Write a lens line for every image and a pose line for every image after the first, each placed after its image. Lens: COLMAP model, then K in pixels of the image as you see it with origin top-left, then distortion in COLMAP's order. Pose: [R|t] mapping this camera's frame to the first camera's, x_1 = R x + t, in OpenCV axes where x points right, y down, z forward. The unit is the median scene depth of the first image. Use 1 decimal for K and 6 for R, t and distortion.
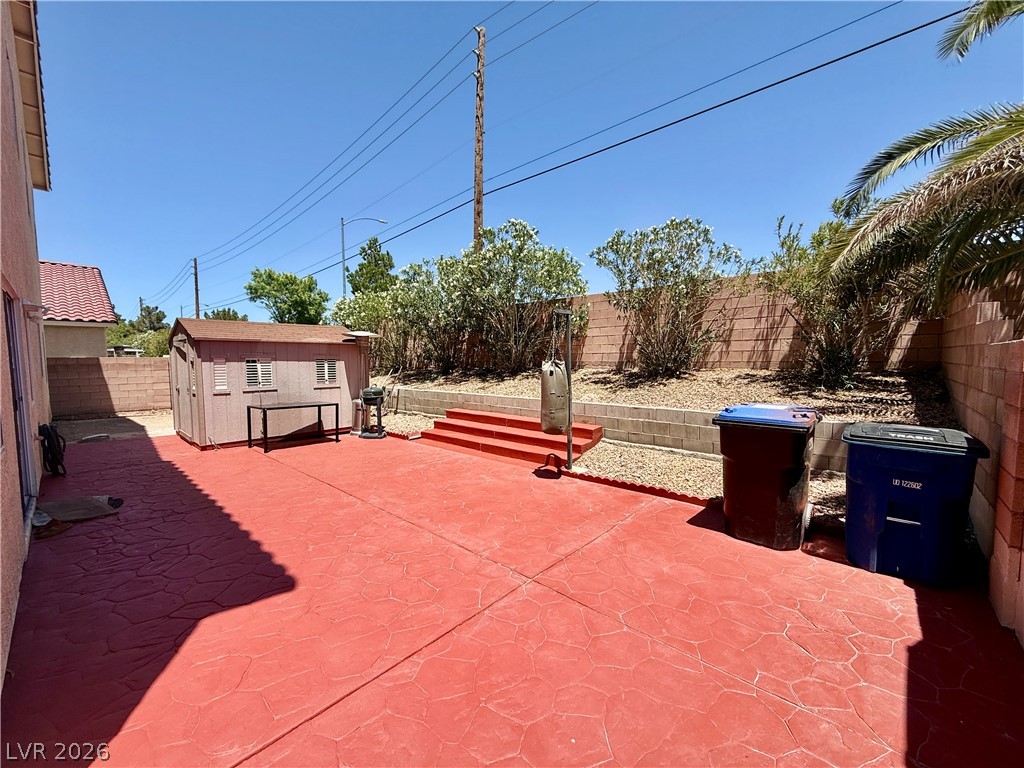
lens RADIAL K [[410.4, 0, 514.2], [0, 410.4, 386.0], [0, 0, 1]] dist [0.002190, -0.000308]
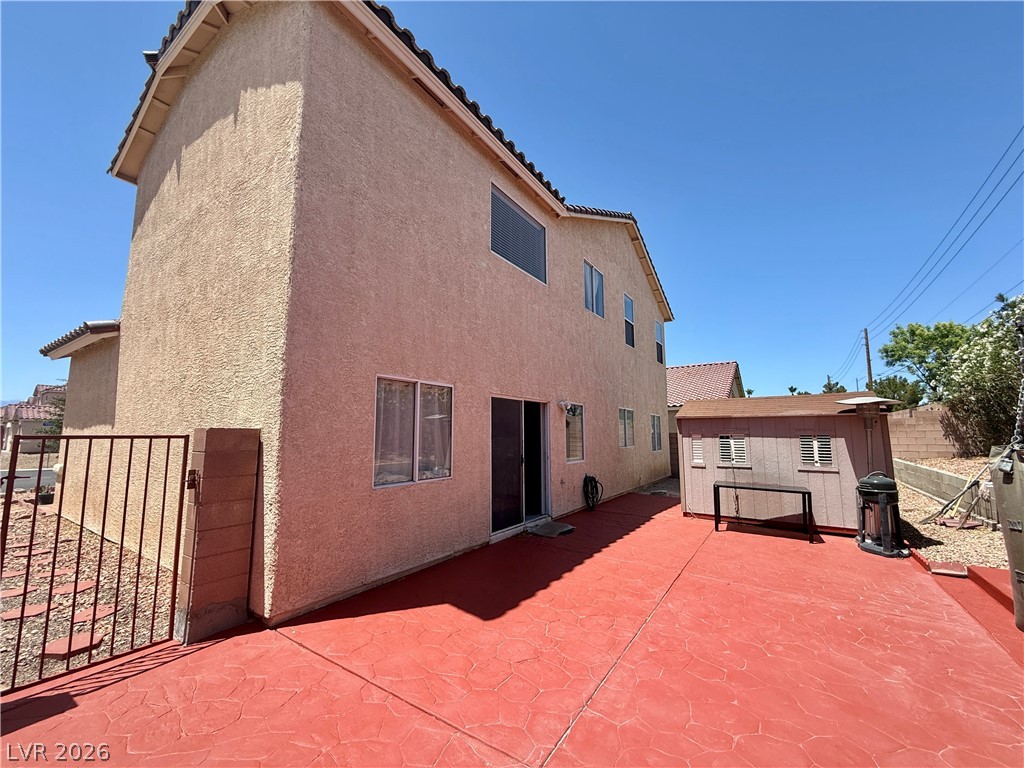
lens RADIAL K [[410.4, 0, 508.4], [0, 410.4, 384.2], [0, 0, 1]] dist [0.002190, -0.000308]
pose [[0.131714, -0.115672, -0.984516, 0.307779], [-0.064495, 0.990064, -0.124952, -0.028072], [0.989187, 0.079954, 0.122945, 0.325300]]
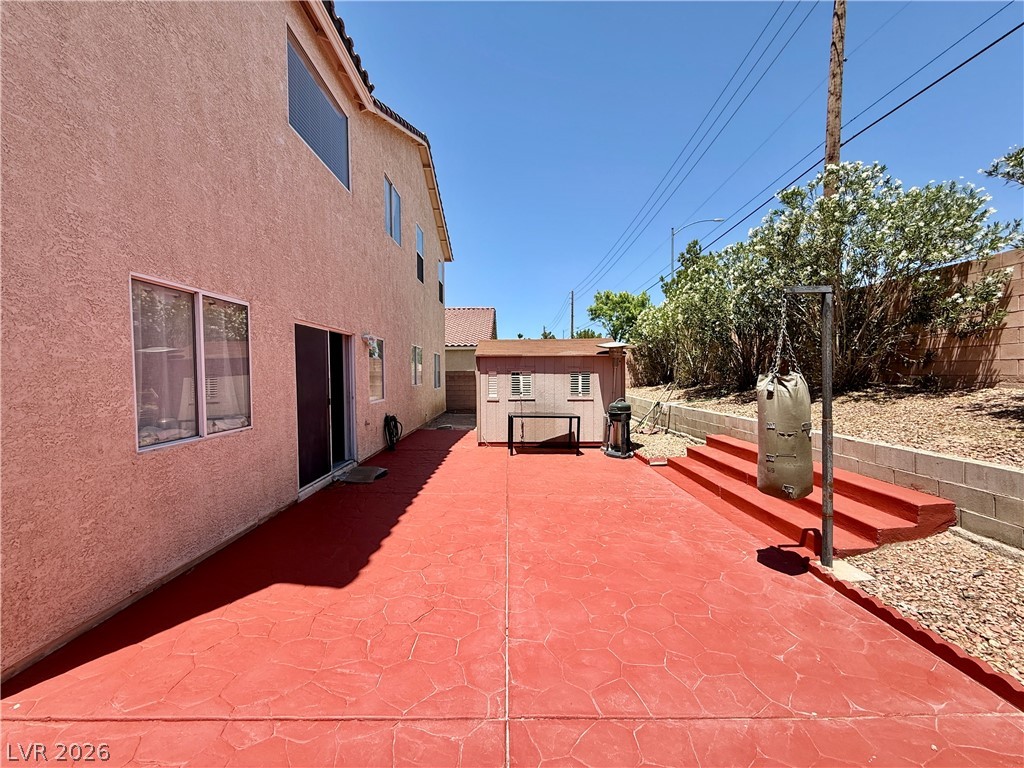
lens RADIAL K [[410.4, 0, 510.2], [0, 410.4, 385.3], [0, 0, 1]] dist [0.002190, -0.000308]
pose [[0.666312, 0.022617, -0.745330, 0.202331], [-0.045678, 0.998901, -0.010524, -0.015163], [0.744273, 0.041057, 0.666613, 0.222215]]
